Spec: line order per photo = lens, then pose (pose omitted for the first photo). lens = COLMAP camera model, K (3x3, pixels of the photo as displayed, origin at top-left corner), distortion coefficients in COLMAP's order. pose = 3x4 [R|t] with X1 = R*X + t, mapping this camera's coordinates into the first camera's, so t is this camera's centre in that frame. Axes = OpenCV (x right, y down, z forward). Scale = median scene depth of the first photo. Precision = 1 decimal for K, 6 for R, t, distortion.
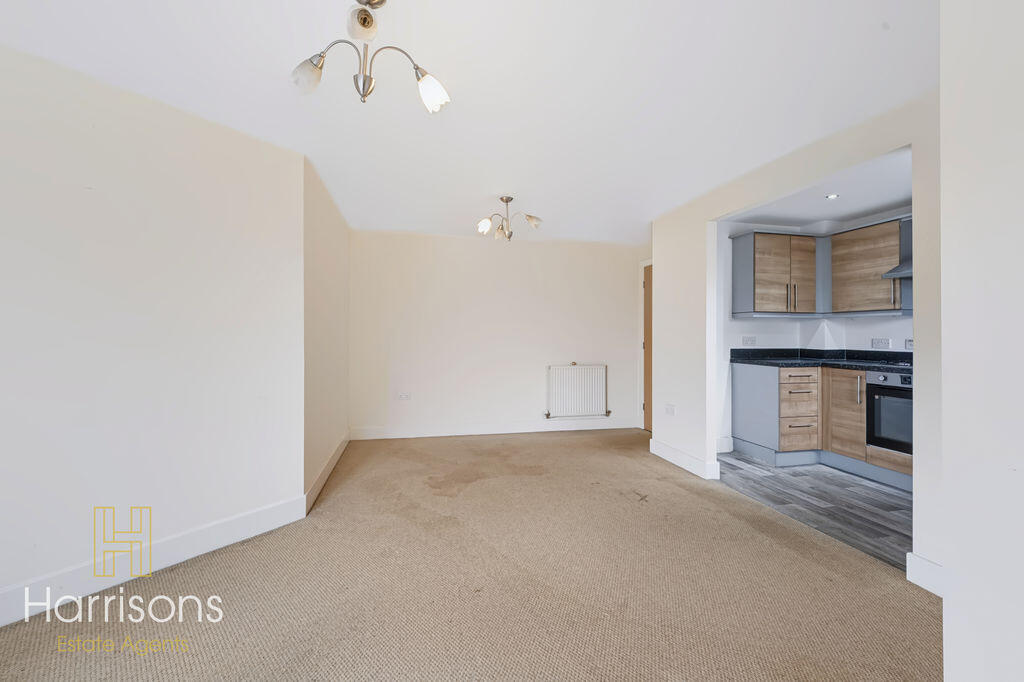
lens RADIAL K [[421.9, 0, 507.9], [0, 421.9, 334.9], [0, 0, 1]] dist [-0.003620, -0.001504]
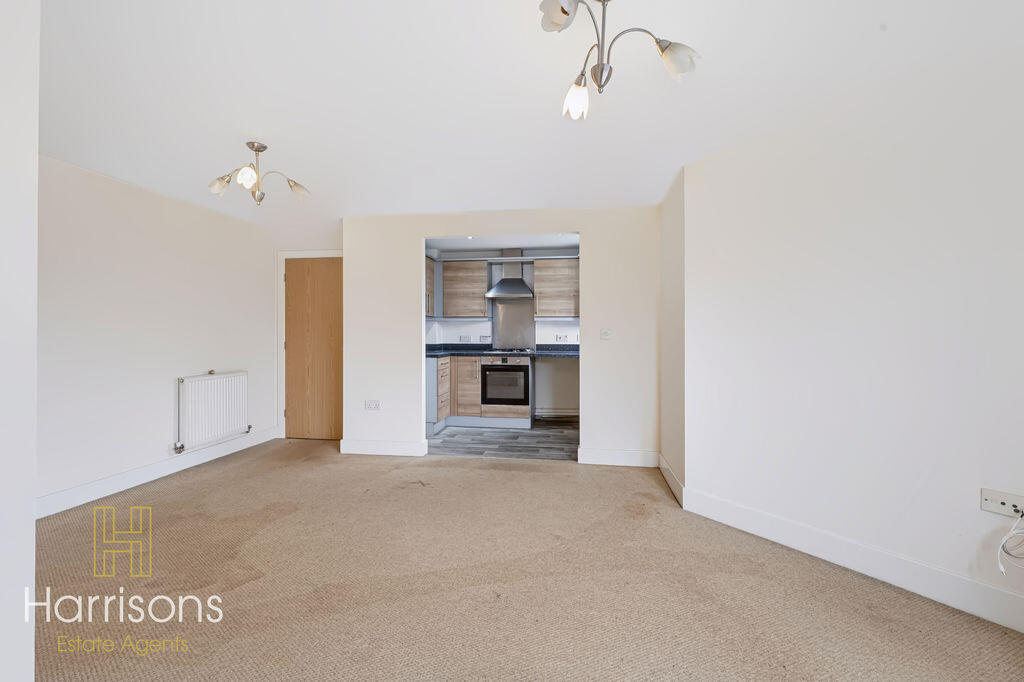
lens RADIAL K [[421.9, 0, 508.6], [0, 421.9, 335.2], [0, 0, 1]] dist [-0.003620, -0.001504]
pose [[0.365407, -0.008216, 0.930812, -0.516565], [0.004316, 0.999965, 0.007132, -0.002415], [-0.930838, 0.001411, 0.365430, 0.333782]]
